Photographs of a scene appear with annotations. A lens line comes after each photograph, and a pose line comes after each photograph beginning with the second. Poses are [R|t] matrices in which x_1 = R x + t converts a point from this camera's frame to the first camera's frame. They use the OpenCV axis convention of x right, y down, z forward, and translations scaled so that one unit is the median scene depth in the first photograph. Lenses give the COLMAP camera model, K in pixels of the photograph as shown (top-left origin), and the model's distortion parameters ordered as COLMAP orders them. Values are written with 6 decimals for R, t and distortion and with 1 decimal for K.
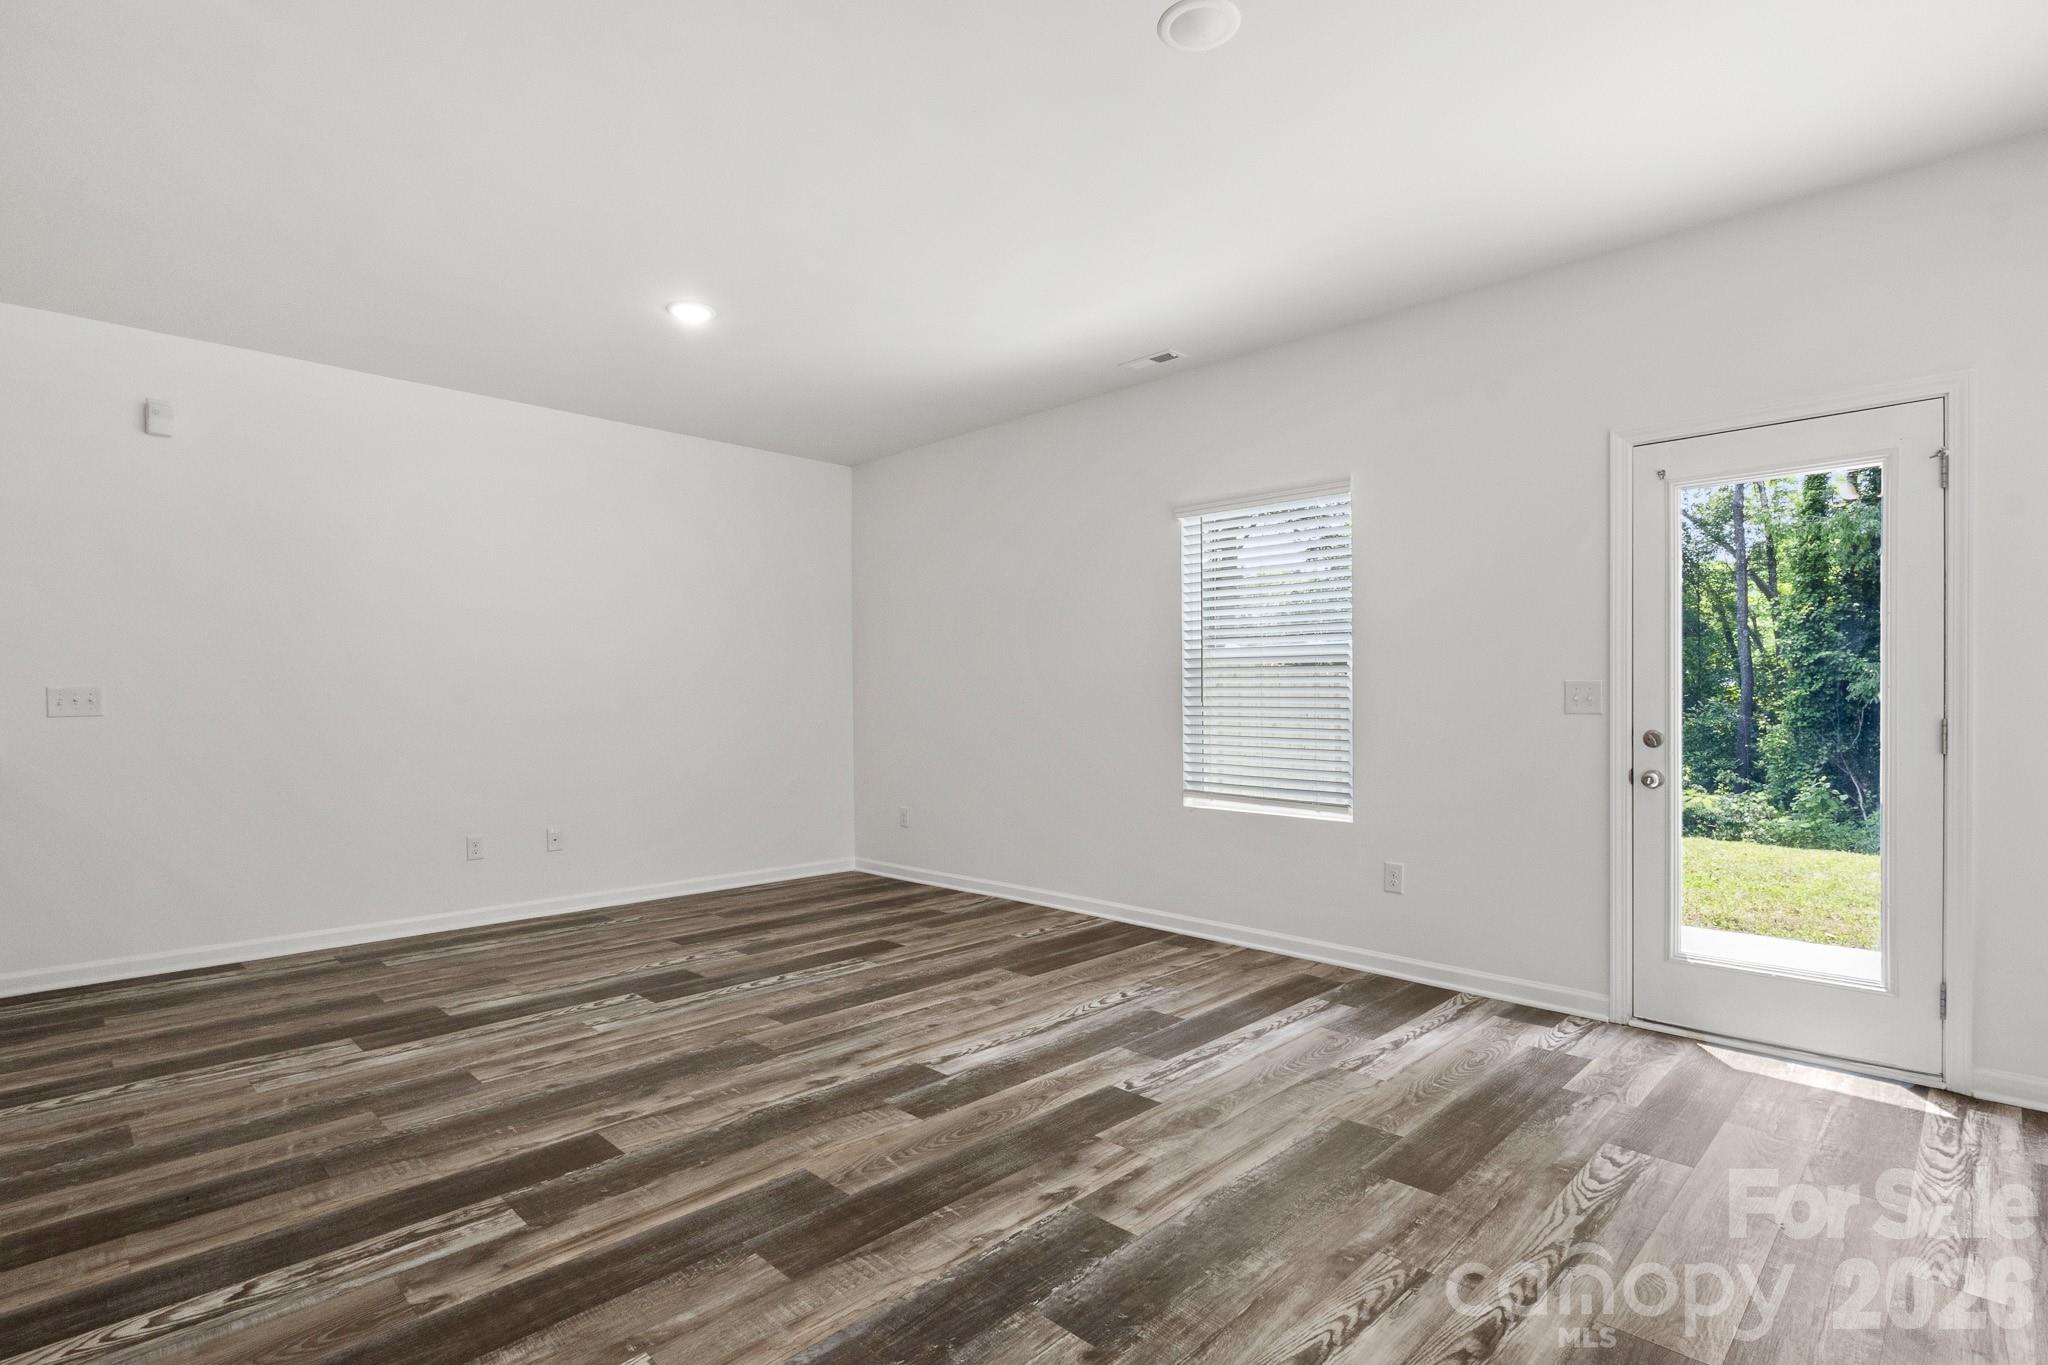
lens RADIAL K [[994.1, 0, 1023.2], [0, 994.1, 691.9], [0, 0, 1]] dist [-0.001233, -0.001124]
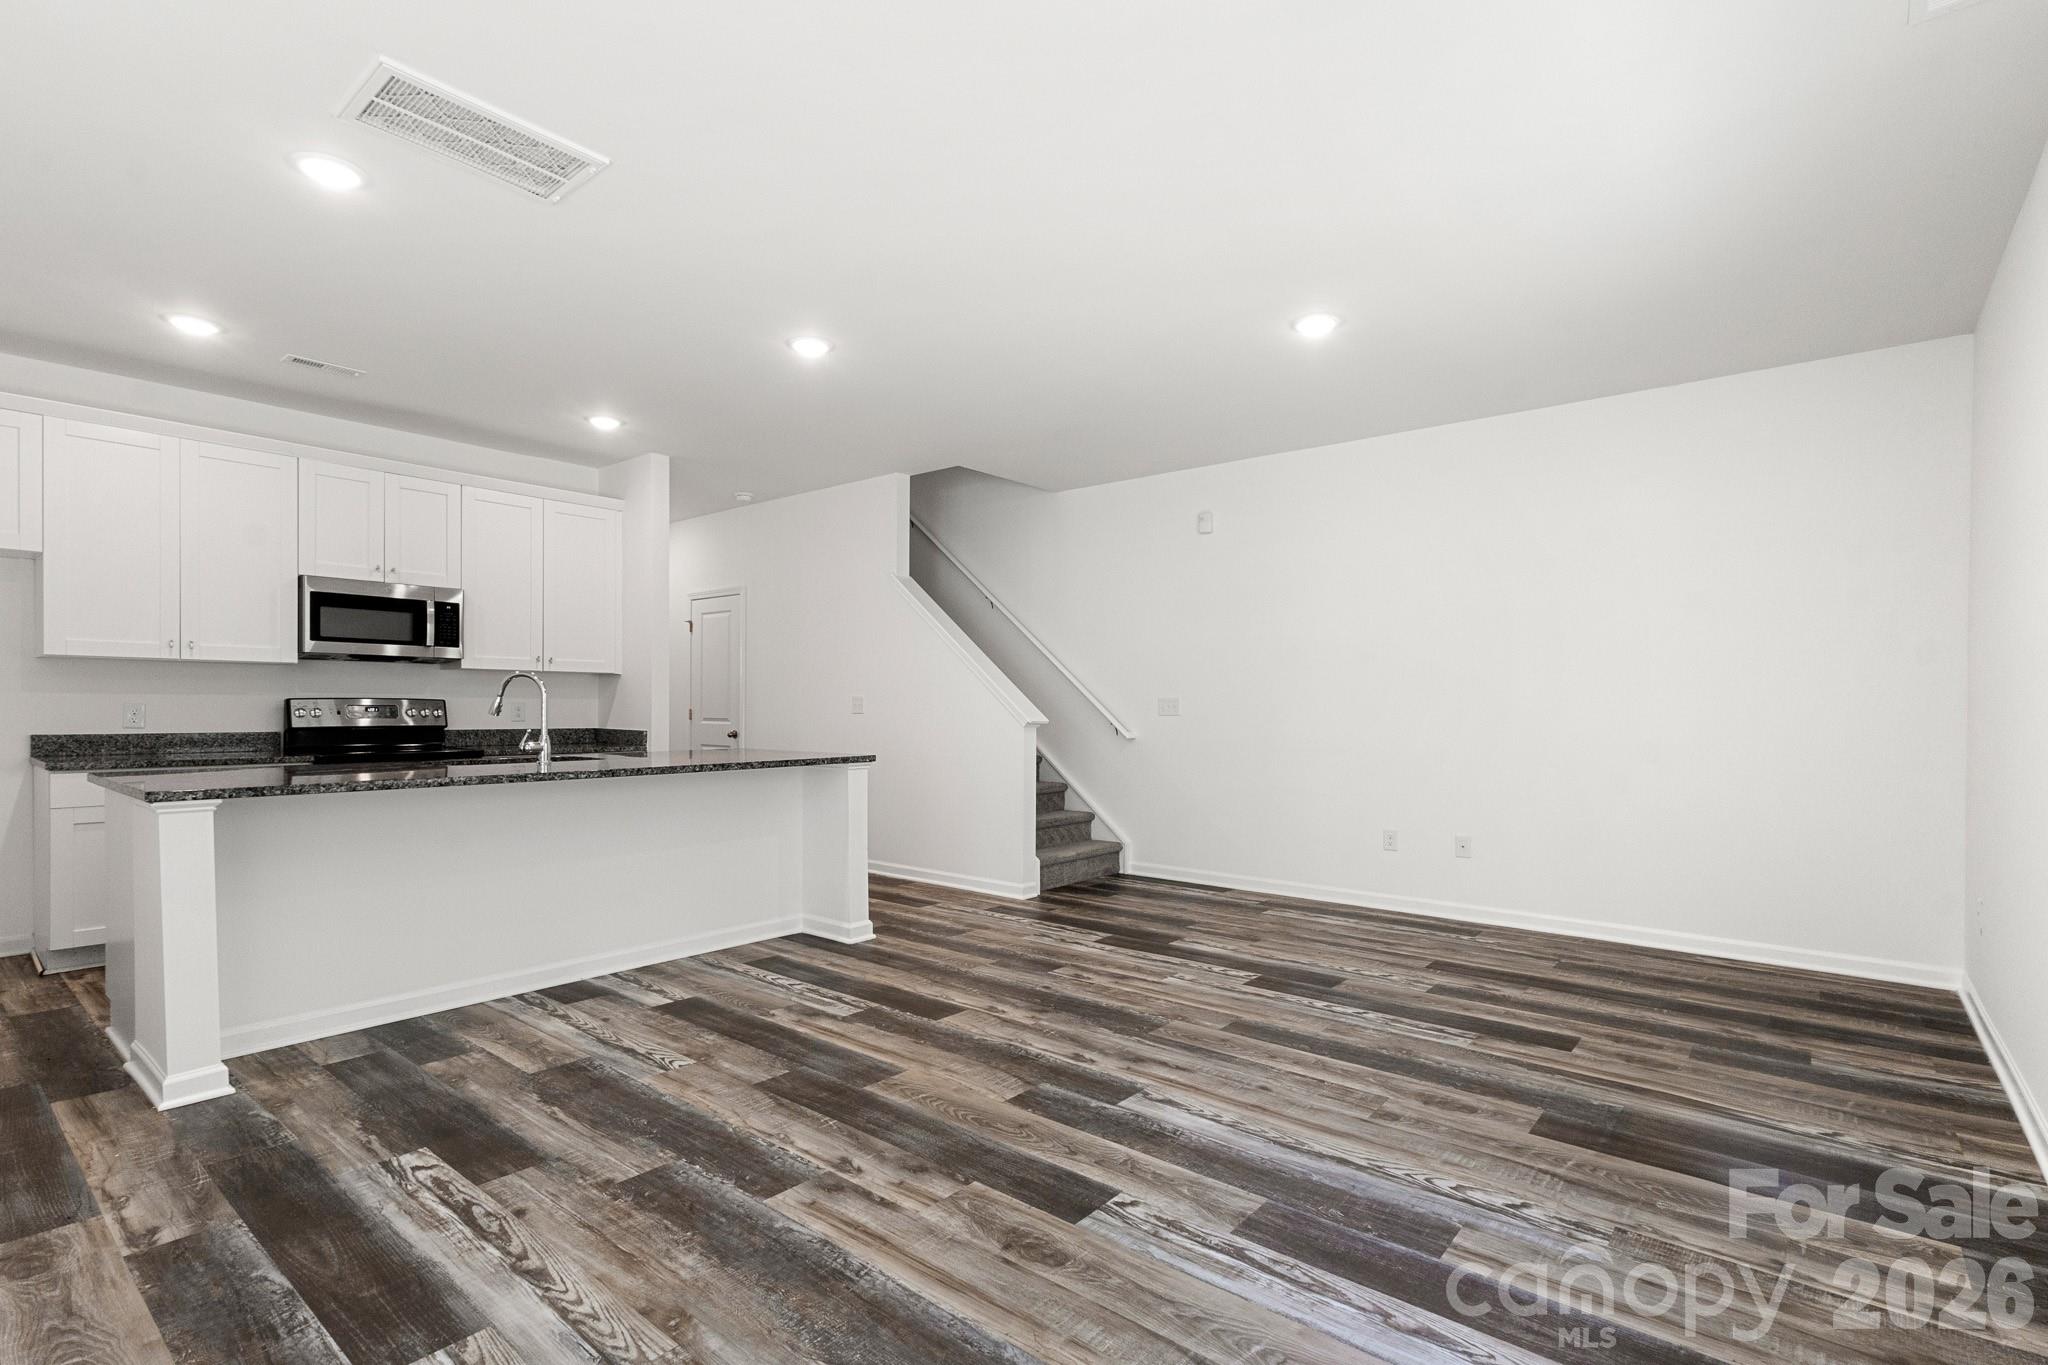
lens RADIAL K [[958.2, 0, 1025.8], [0, 958.2, 713.4], [0, 0, 1]] dist [0.005525, 0.000257]
pose [[0.095261, 0.011184, -0.995390, 0.789212], [-0.000655, 0.999937, 0.011172, 0.003205], [0.995452, -0.000412, 0.095262, 0.795568]]
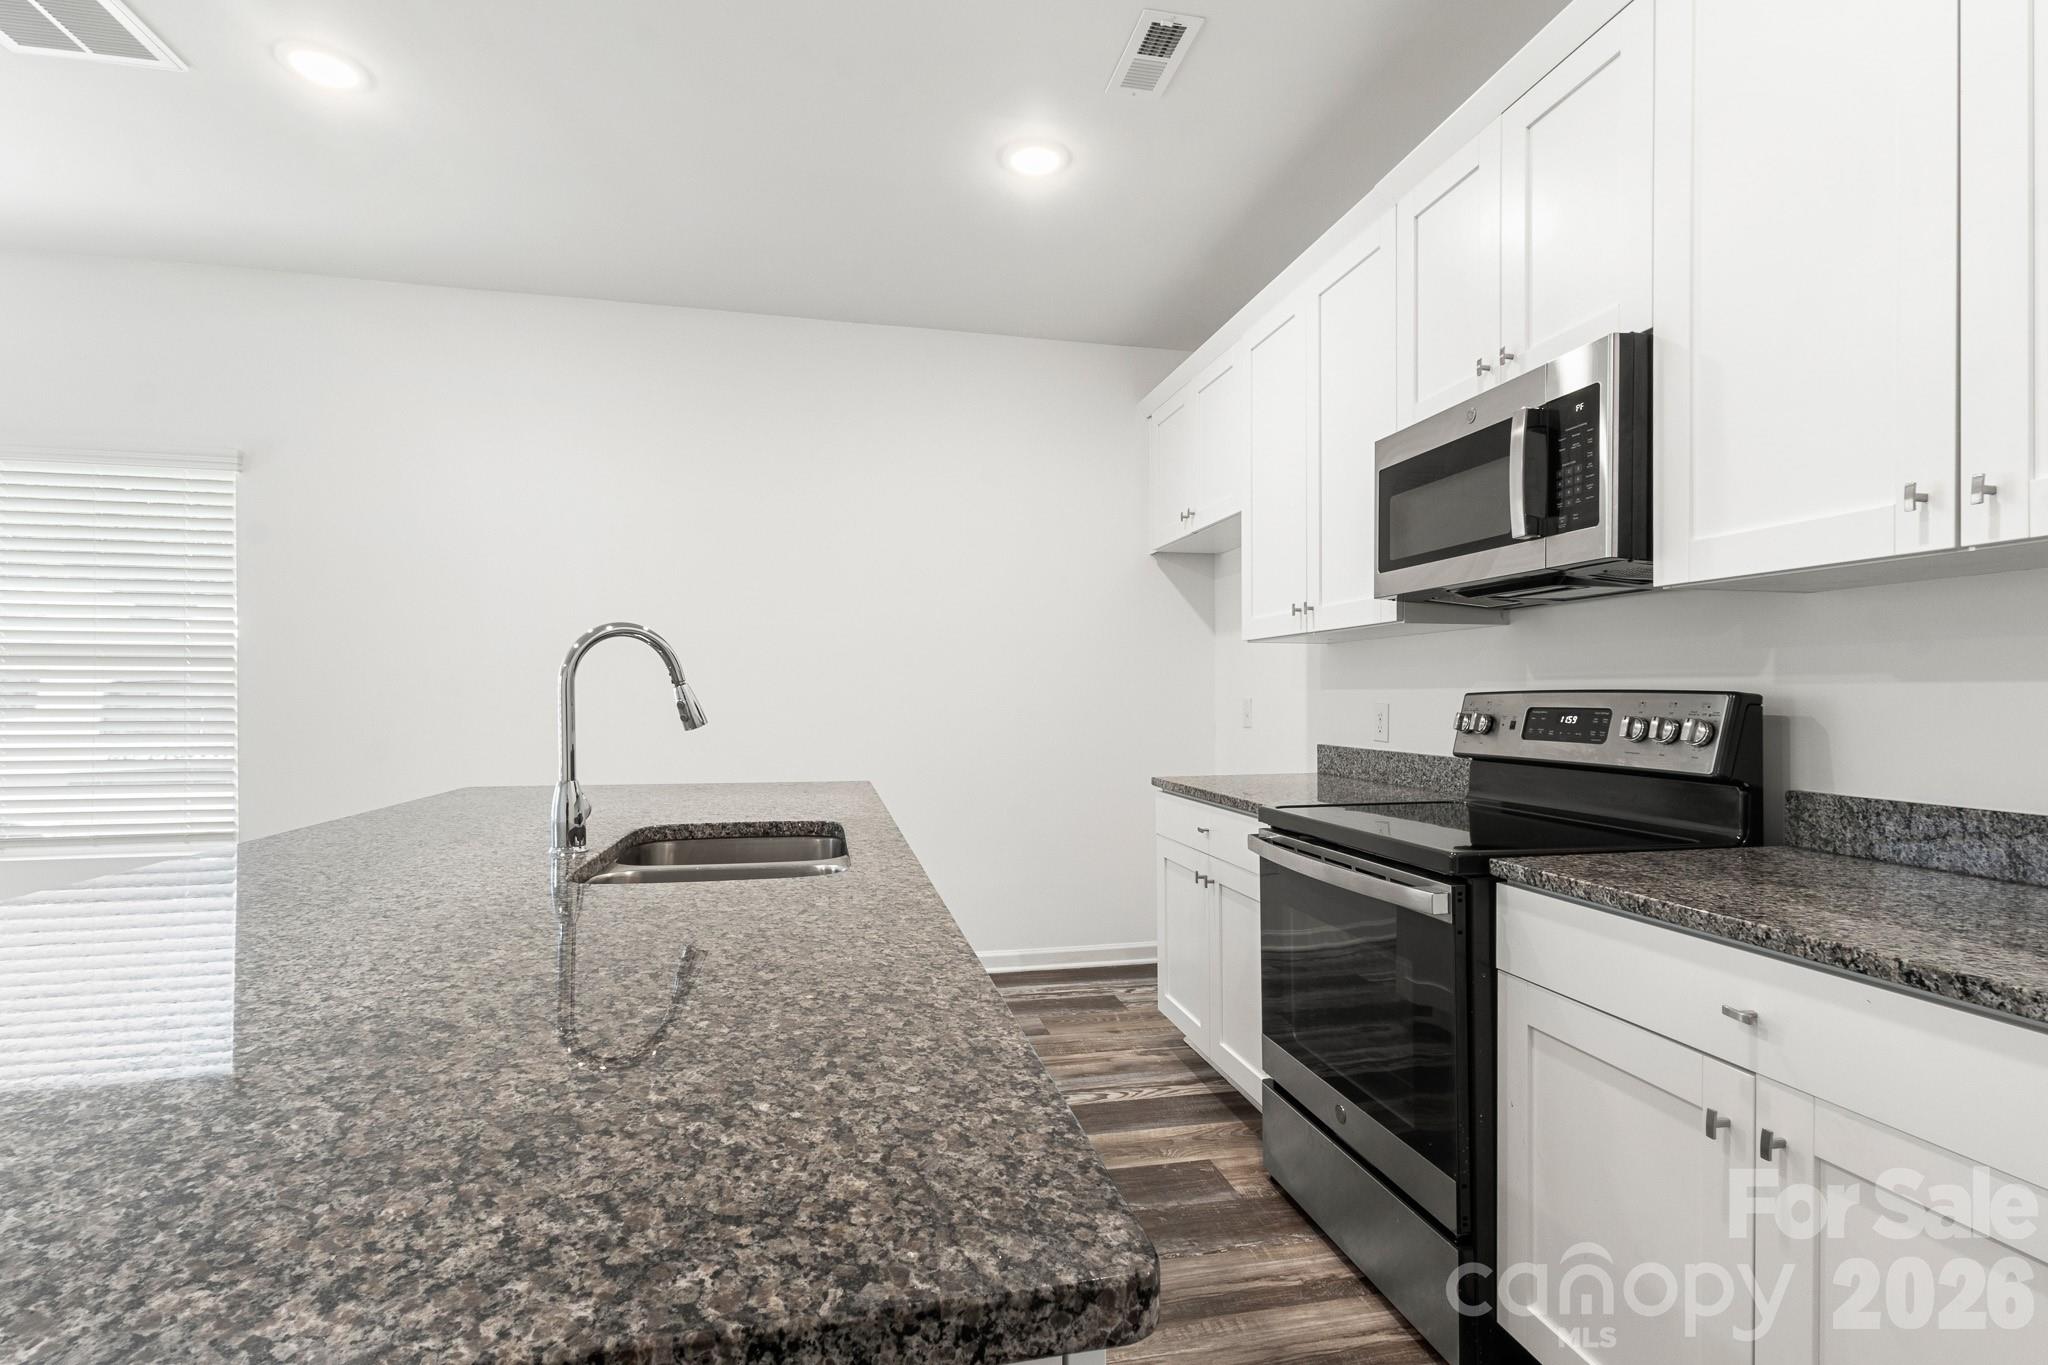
lens RADIAL K [[958.2, 0, 1034.7], [0, 958.2, 701.0], [0, 0, 1]] dist [0.005525, 0.000257]
pose [[-0.846365, 0.002248, 0.532599, -1.043036], [0.001477, 0.999997, -0.001873, 0.003976], [-0.532602, -0.000799, -0.846366, 0.568129]]
